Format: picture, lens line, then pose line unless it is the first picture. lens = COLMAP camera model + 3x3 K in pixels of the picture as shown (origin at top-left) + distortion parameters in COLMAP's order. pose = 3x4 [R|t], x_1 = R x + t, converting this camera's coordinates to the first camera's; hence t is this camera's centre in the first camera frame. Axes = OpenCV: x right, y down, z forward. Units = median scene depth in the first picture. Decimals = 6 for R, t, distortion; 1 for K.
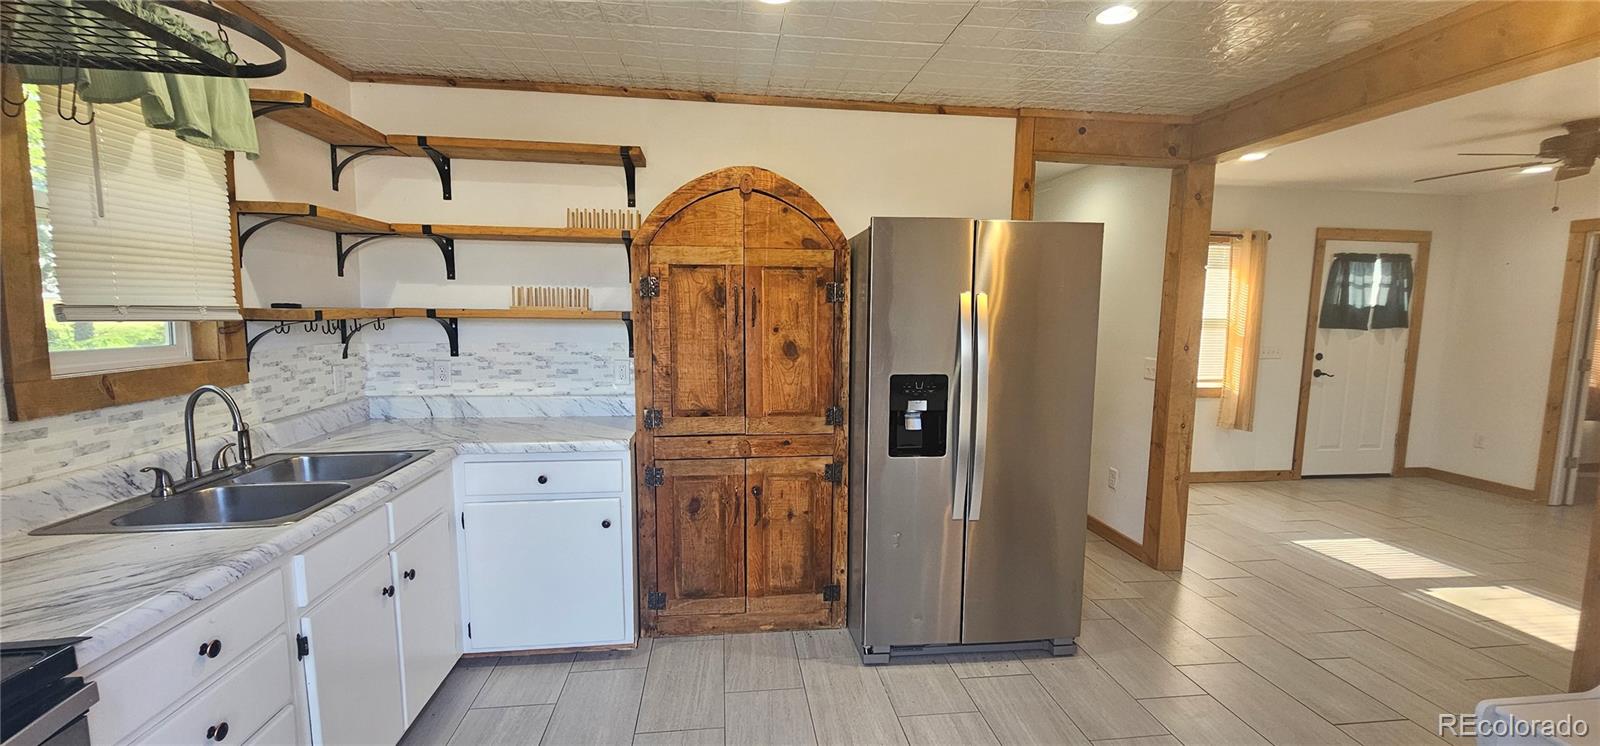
lens RADIAL K [[654.2, 0, 798.2], [0, 654.2, 378.2], [0, 0, 1]] dist [0.000409, -0.000213]
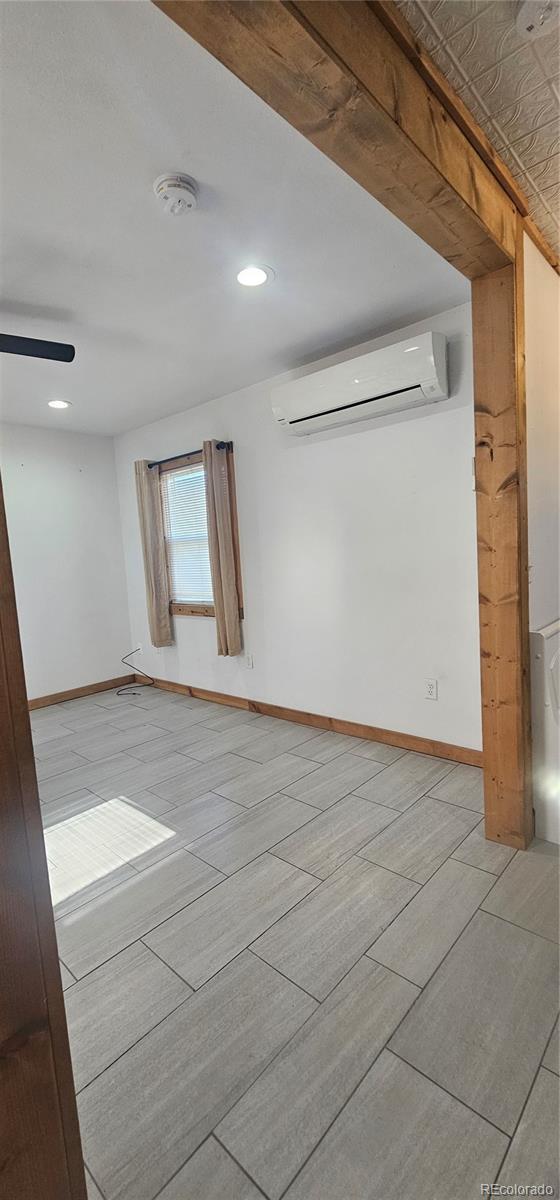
lens RADIAL K [[490.7, 0, 277.7], [0, 490.7, 599.6], [0, 0, 1]] dist [0.000409, -0.000213]
pose [[-0.641274, -0.054700, 0.765360, 0.257642], [0.133893, 0.974175, 0.181810, -0.036367], [-0.755540, 0.219066, -0.617390, 0.667998]]
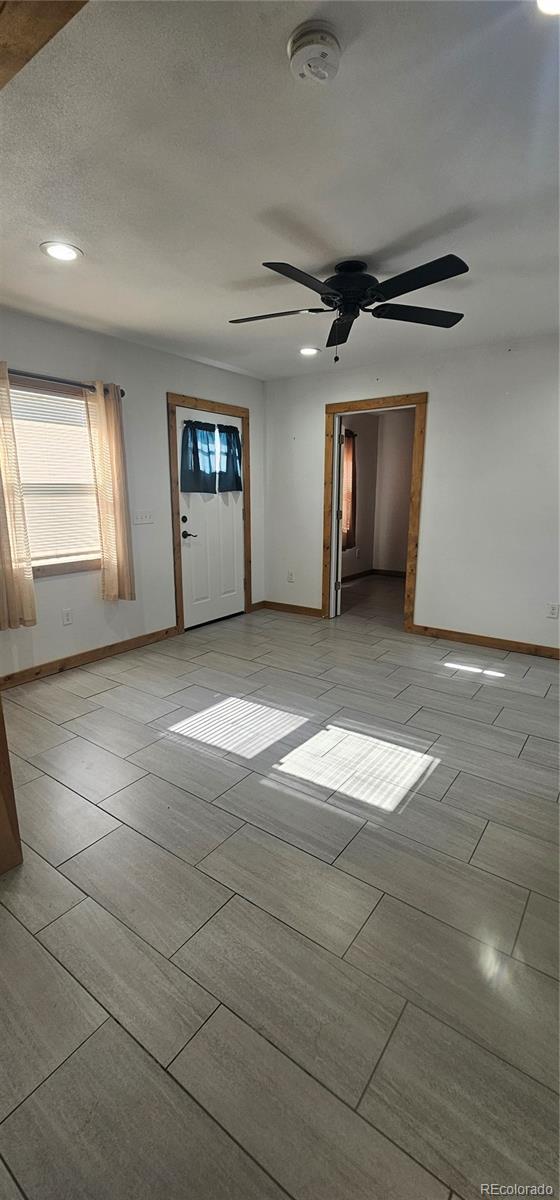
lens RADIAL K [[490.7, 0, 279.3], [0, 490.7, 600.7], [0, 0, 1]] dist [0.000409, -0.000213]
pose [[0.685228, -0.175112, 0.706964, 0.310953], [0.088439, 0.983489, 0.157887, -0.014791], [-0.722939, -0.045666, 0.689401, 0.325296]]
